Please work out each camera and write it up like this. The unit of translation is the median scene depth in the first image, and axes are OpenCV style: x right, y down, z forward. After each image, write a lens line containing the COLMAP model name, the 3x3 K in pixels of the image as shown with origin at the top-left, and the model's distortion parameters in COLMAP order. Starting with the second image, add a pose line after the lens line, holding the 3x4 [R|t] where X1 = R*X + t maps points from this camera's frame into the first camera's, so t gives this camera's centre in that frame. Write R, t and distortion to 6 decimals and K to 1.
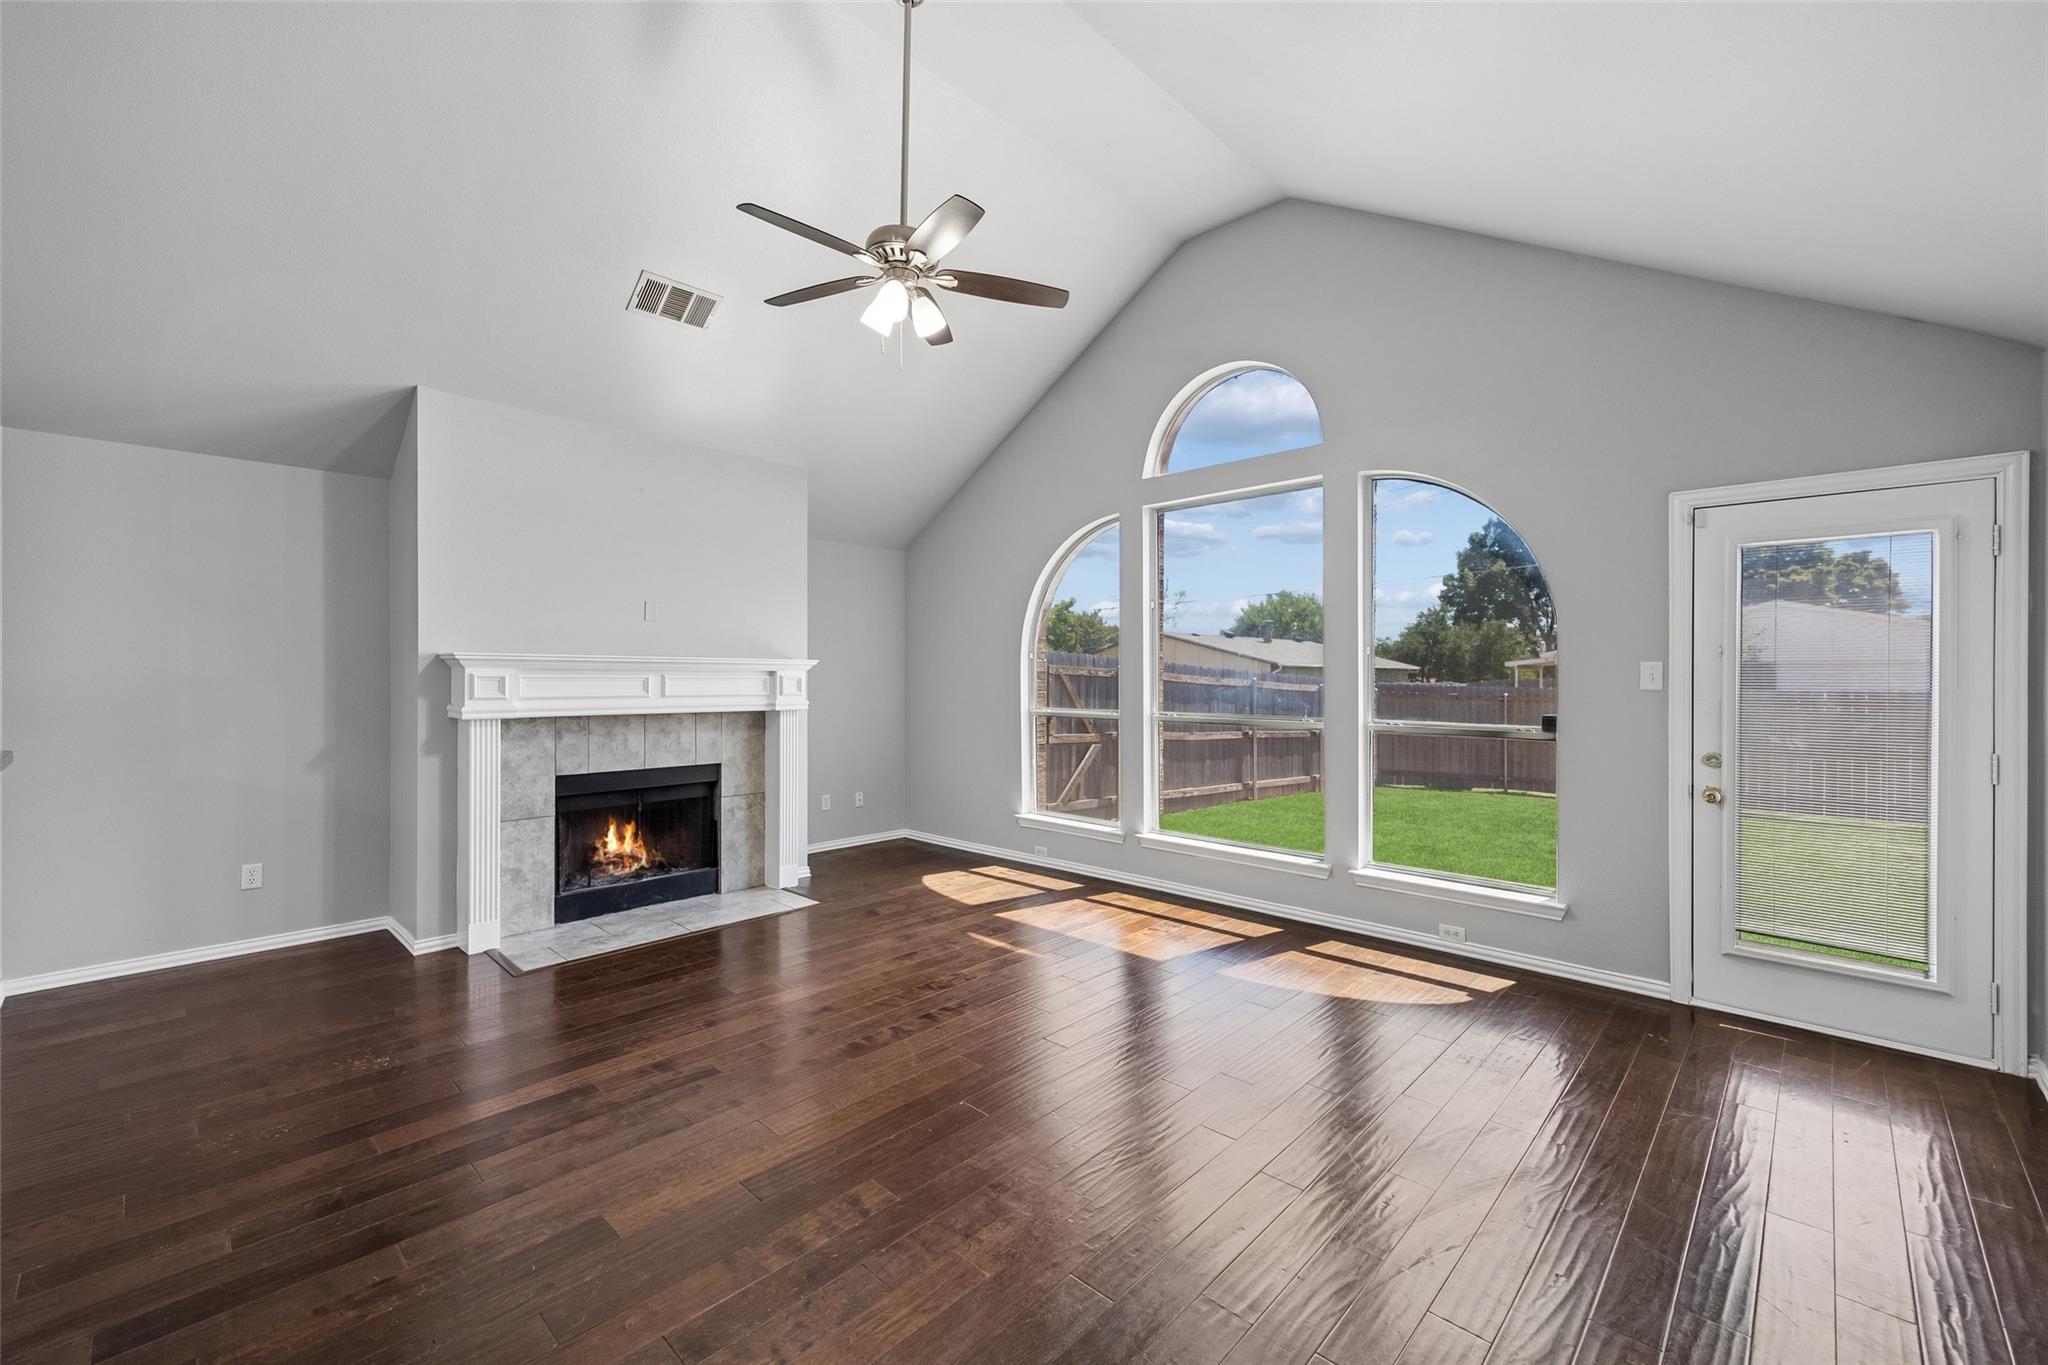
lens RADIAL K [[829.9, 0, 1024.0], [0, 829.9, 682.5], [0, 0, 1]] dist [0.001435, 0.000024]
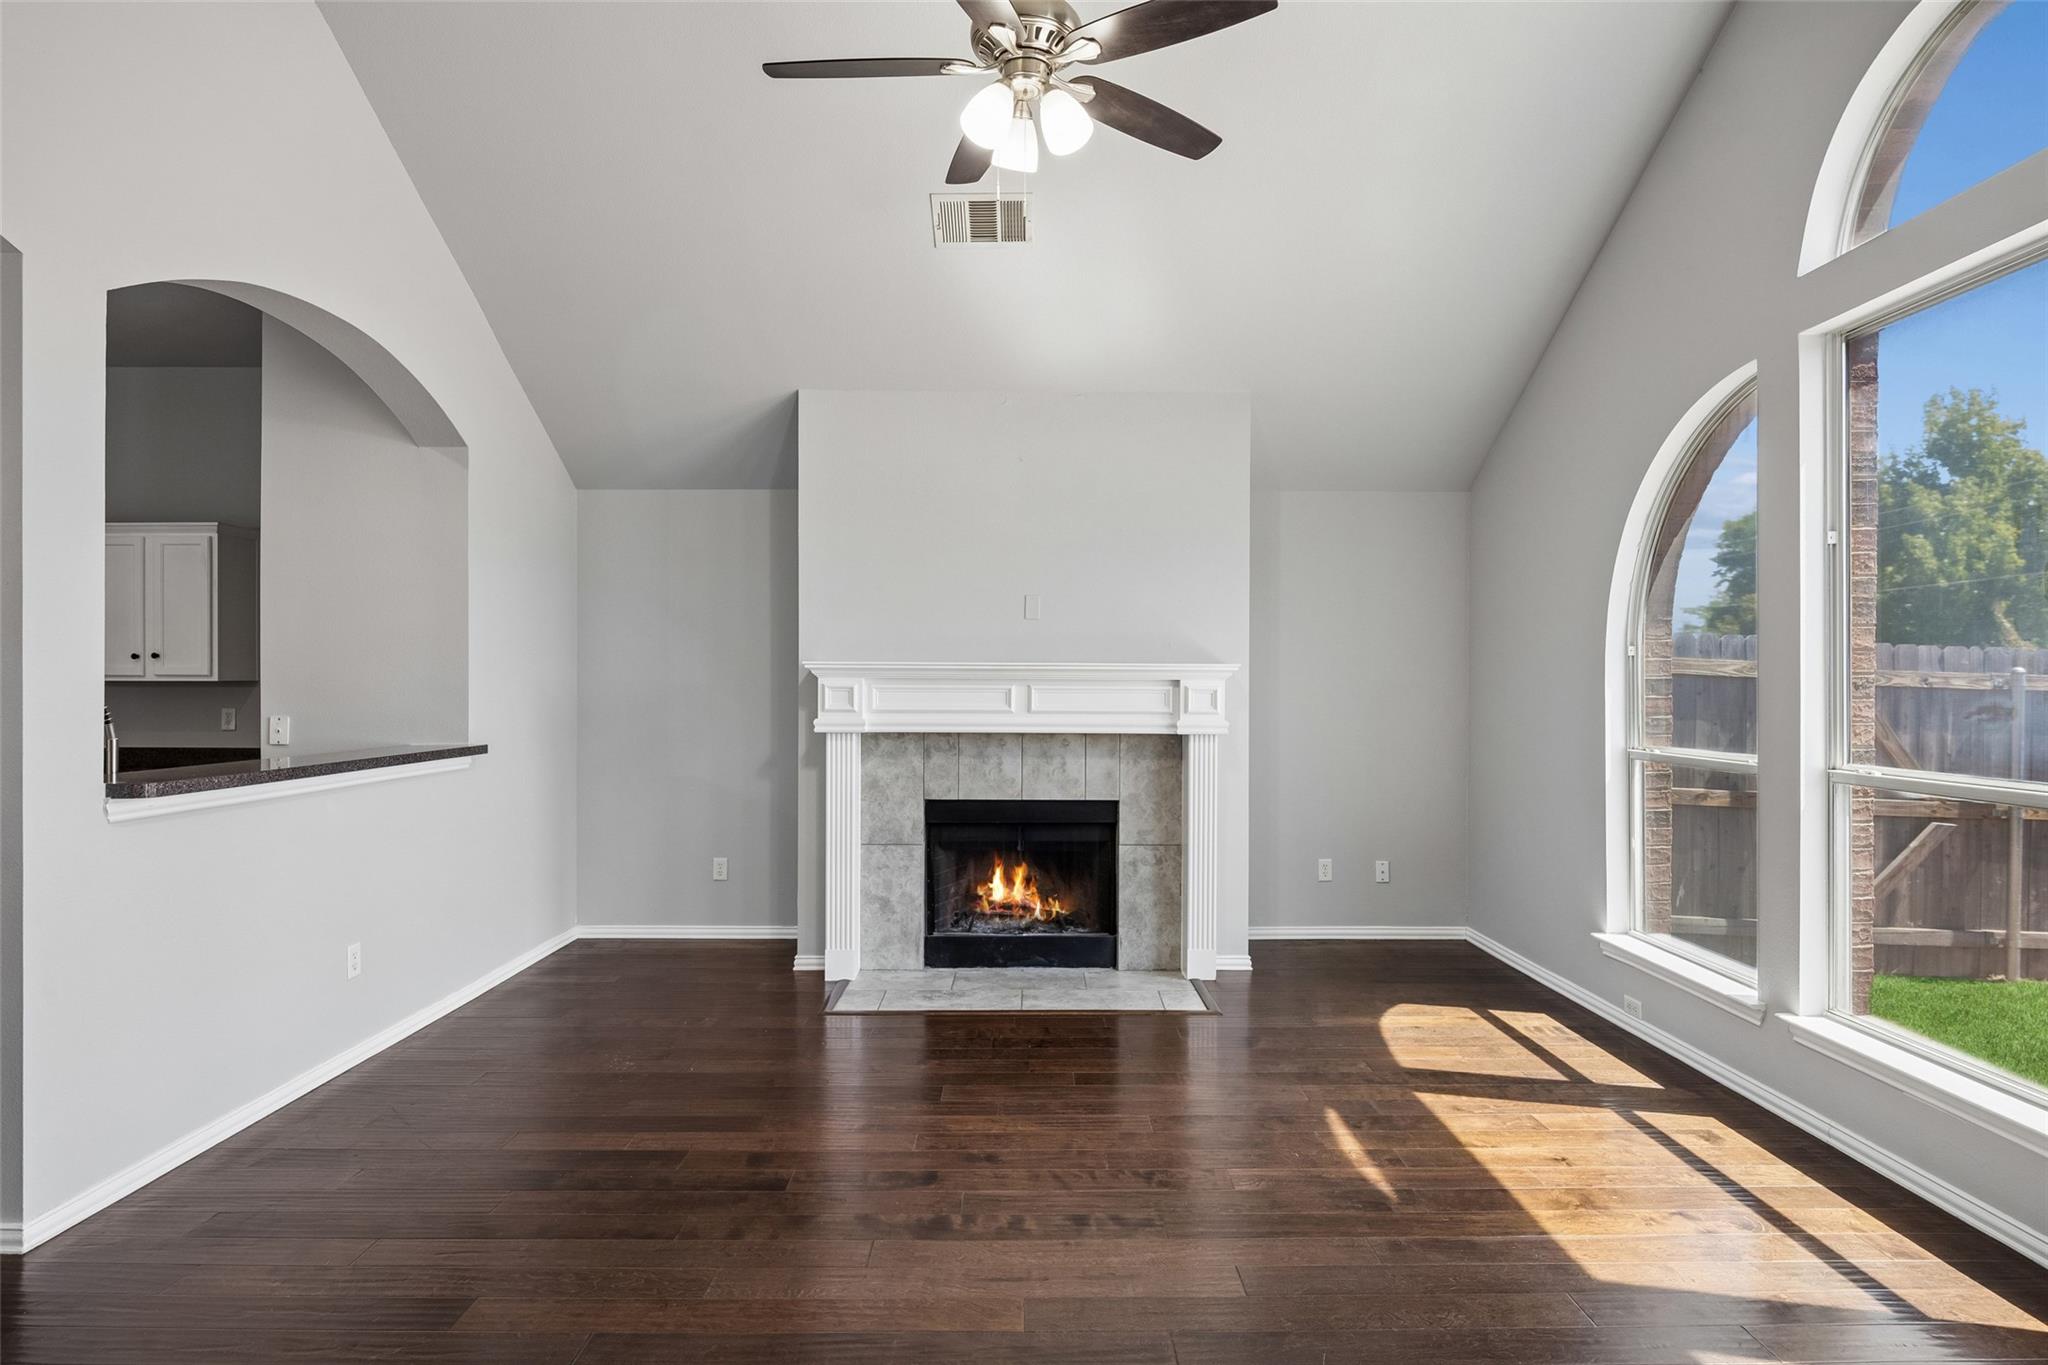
lens RADIAL K [[1051.2, 0, 1021.7], [0, 1051.2, 699.7], [0, 0, 1]] dist [-0.011973, -0.000459]
pose [[0.693130, 0.009310, -0.720752, 0.291531], [-0.007703, 0.999955, 0.005509, -0.000655], [0.720771, 0.001733, 0.693171, 0.279338]]
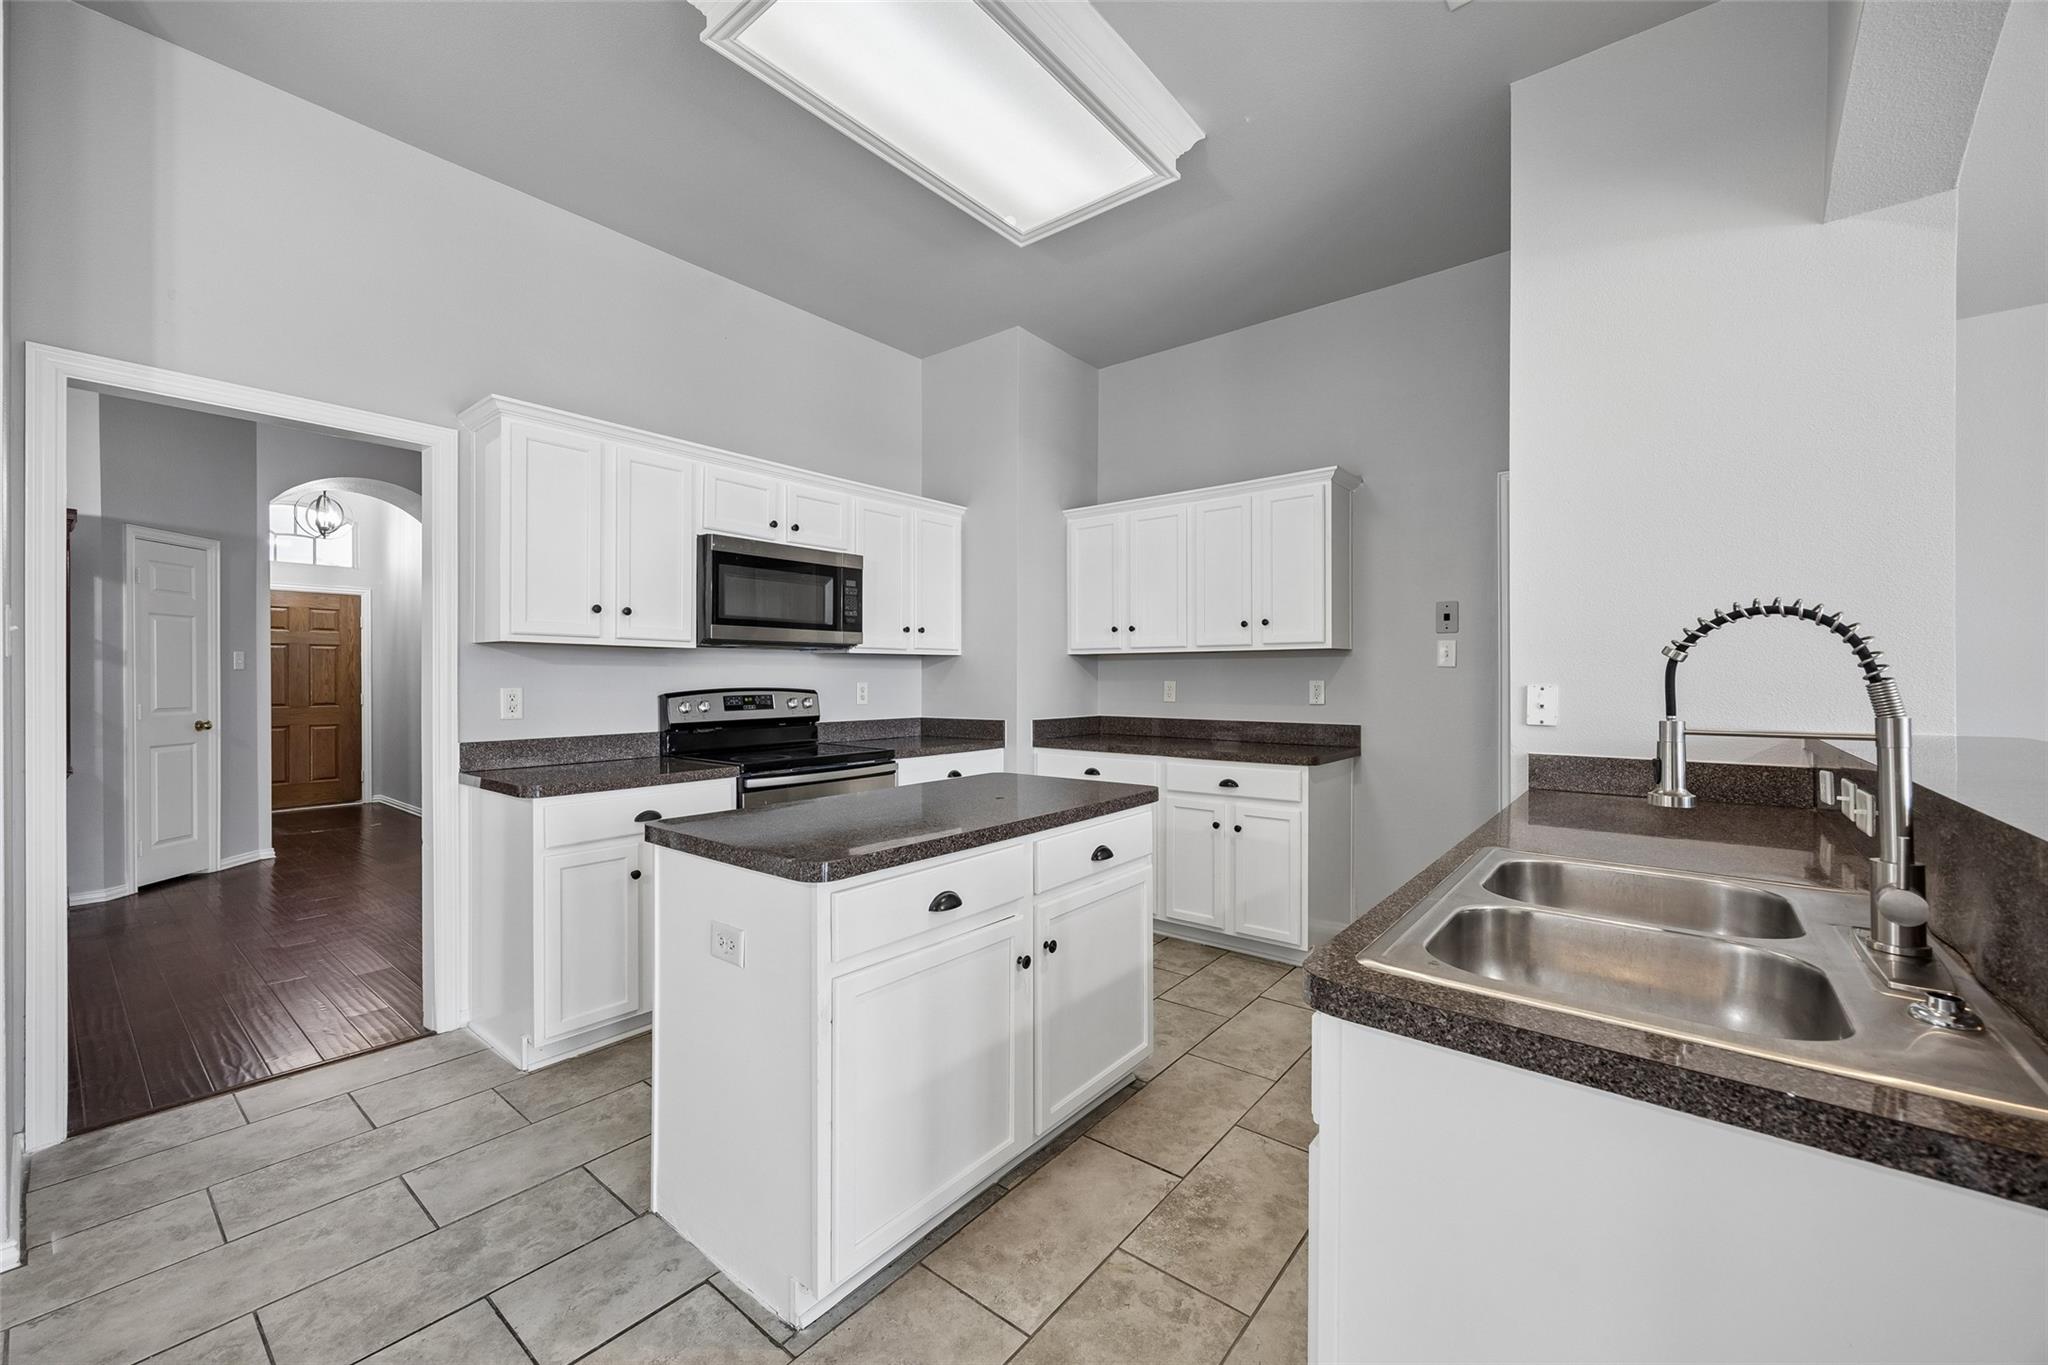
lens RADIAL K [[796.9, 0, 1029.4], [0, 796.9, 680.4], [0, 0, 1]] dist [0.000770, 0.000362]
pose [[0.082222, 0.001343, -0.996613, -0.376499], [-0.005397, 0.999985, 0.000903, 0.023282], [0.996599, 0.005305, 0.082228, 0.090802]]
